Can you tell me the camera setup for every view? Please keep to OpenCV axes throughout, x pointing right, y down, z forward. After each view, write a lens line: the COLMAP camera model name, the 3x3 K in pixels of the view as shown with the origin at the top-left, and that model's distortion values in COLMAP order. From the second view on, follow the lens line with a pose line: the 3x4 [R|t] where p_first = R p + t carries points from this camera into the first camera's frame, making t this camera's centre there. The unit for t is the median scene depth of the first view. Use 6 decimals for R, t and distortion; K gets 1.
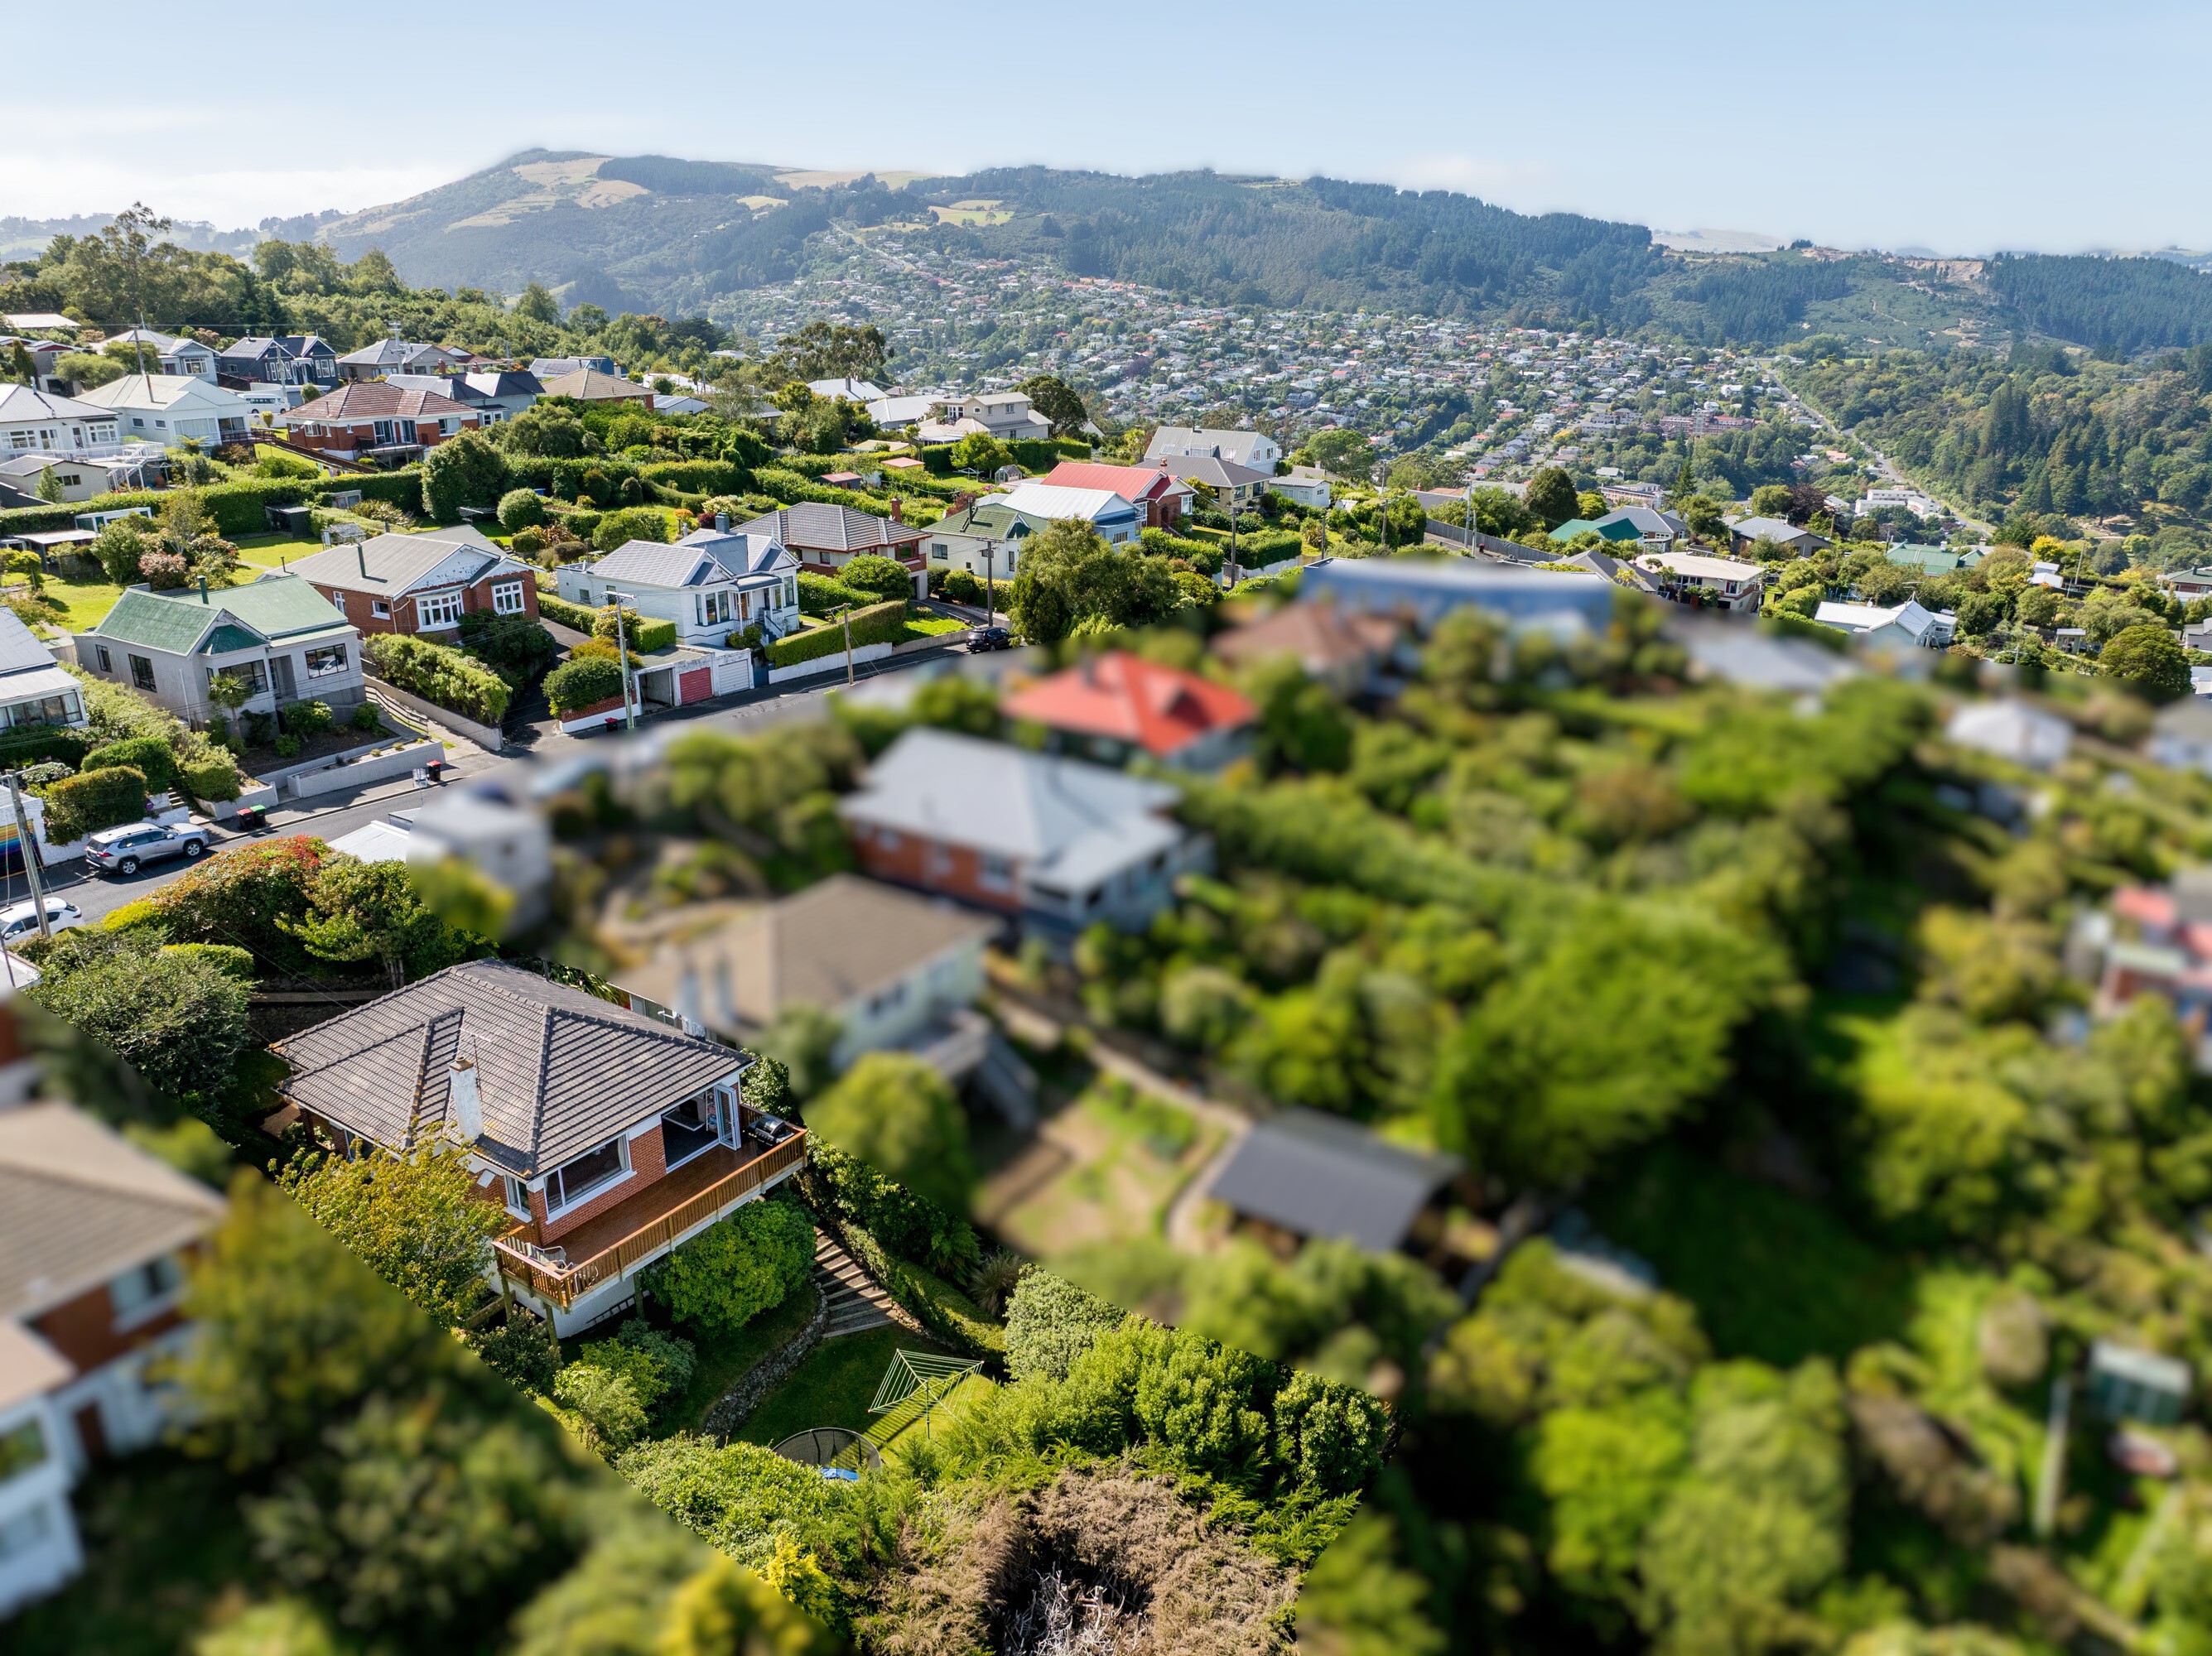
lens RADIAL K [[1551.8, 0, 1106.0], [0, 1551.8, 828.0], [0, 0, 1]] dist [-0.054692, 0.038116]
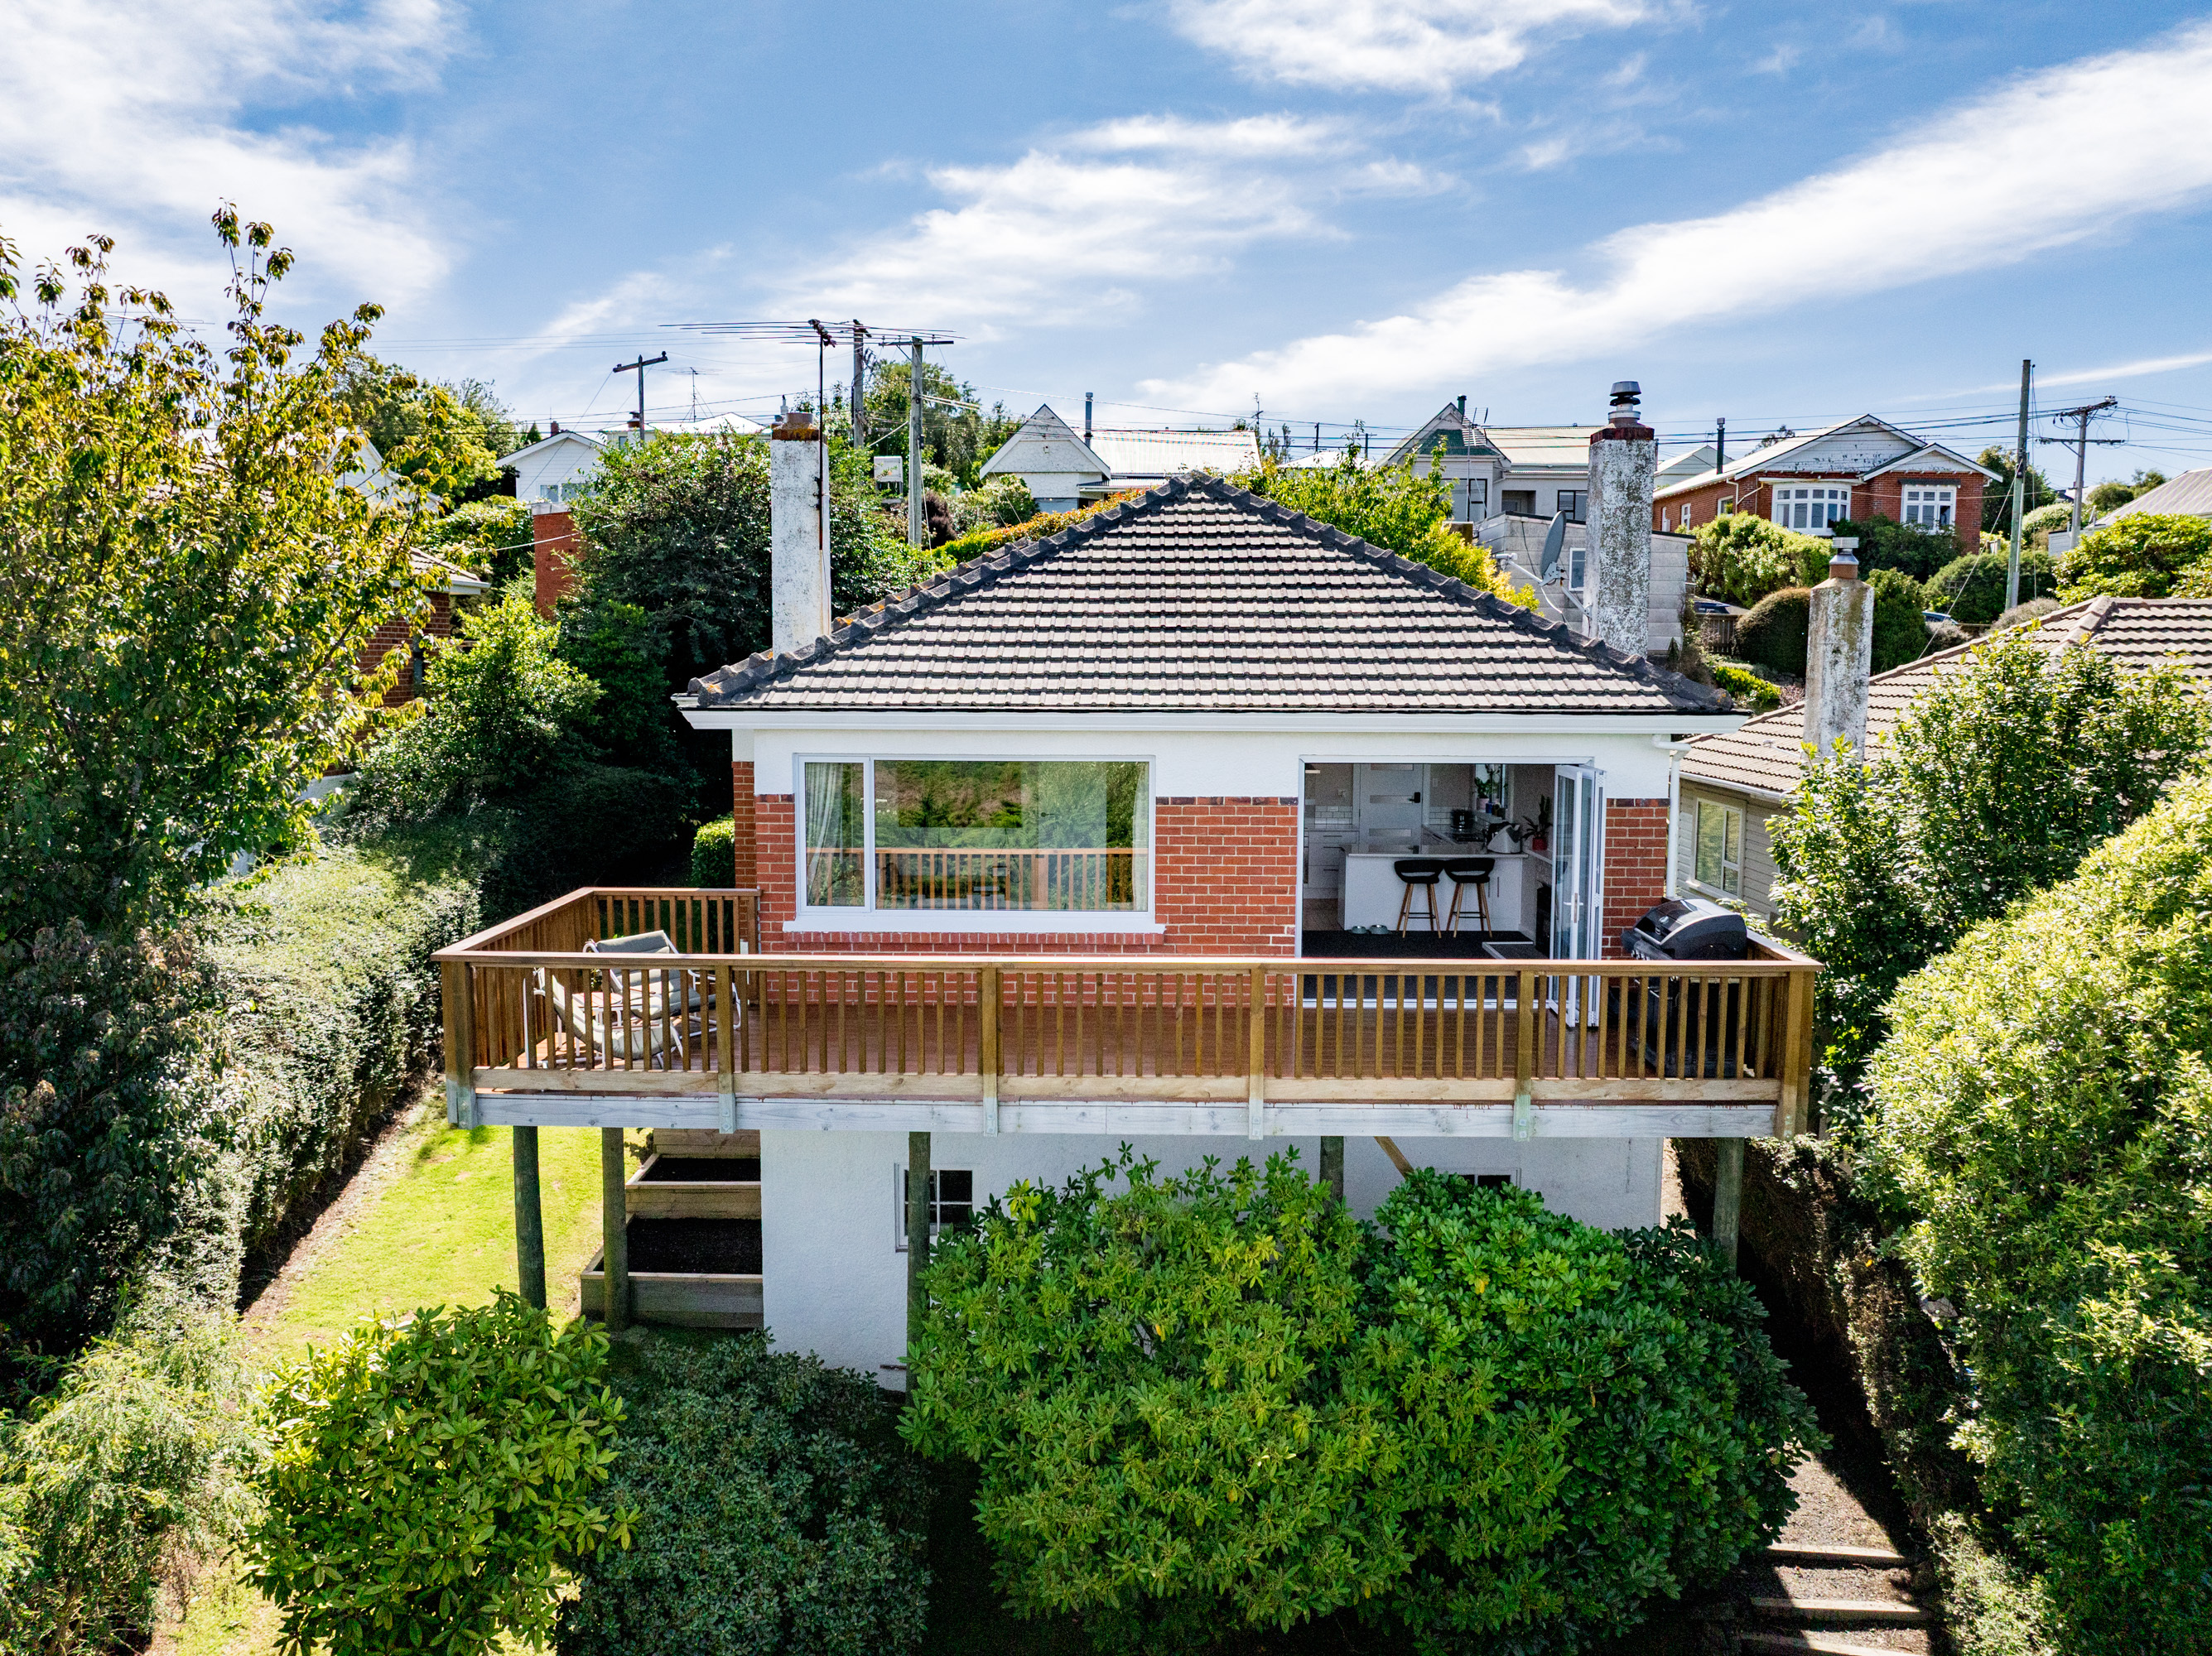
lens RADIAL K [[1551.8, 0, 1106.0], [0, 1551.8, 828.0], [0, 0, 1]] dist [-0.054692, 0.038116]
pose [[0.545932, 0.096668, -0.832234, -0.040913], [-0.288642, 0.954213, -0.078508, 0.124539], [0.786539, 0.283078, 0.548837, 0.446240]]
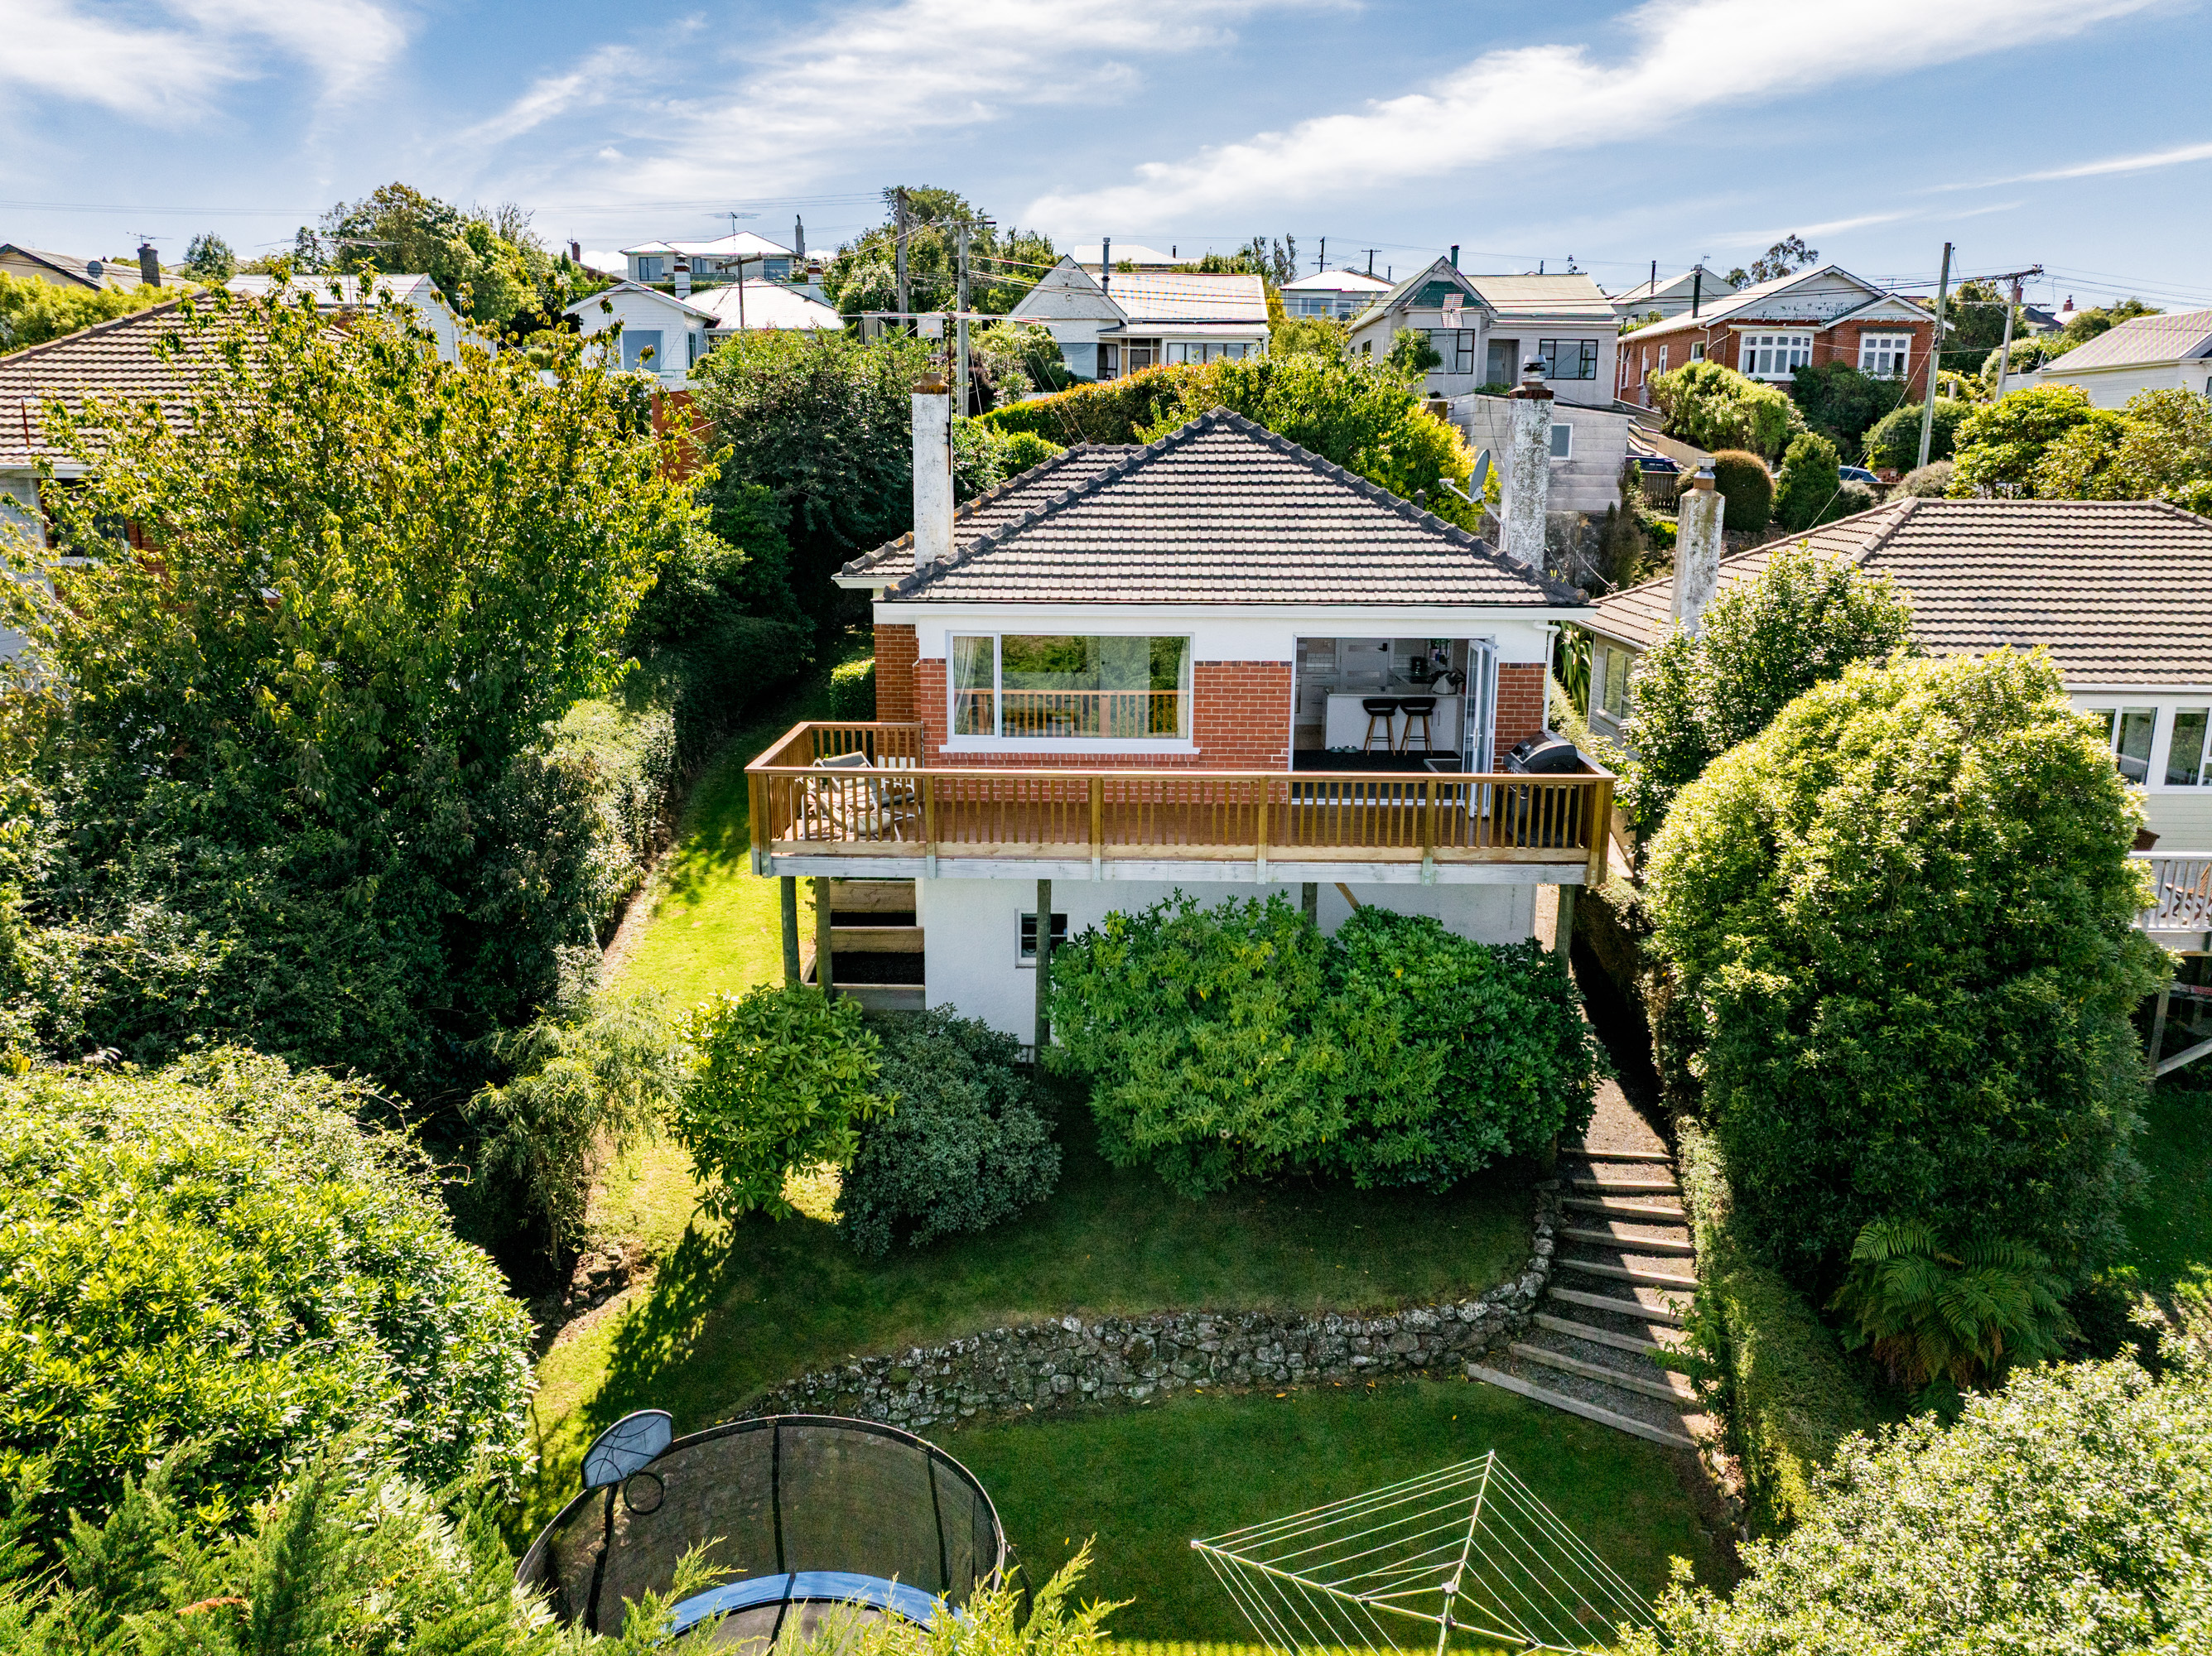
lens RADIAL K [[1551.8, 0, 1106.0], [0, 1551.8, 828.0], [0, 0, 1]] dist [-0.054692, 0.038116]
pose [[0.546696, 0.200196, -0.813047, 0.014171], [-0.290369, 0.956071, 0.040167, 0.126000], [0.785372, 0.214125, 0.580811, 0.398124]]
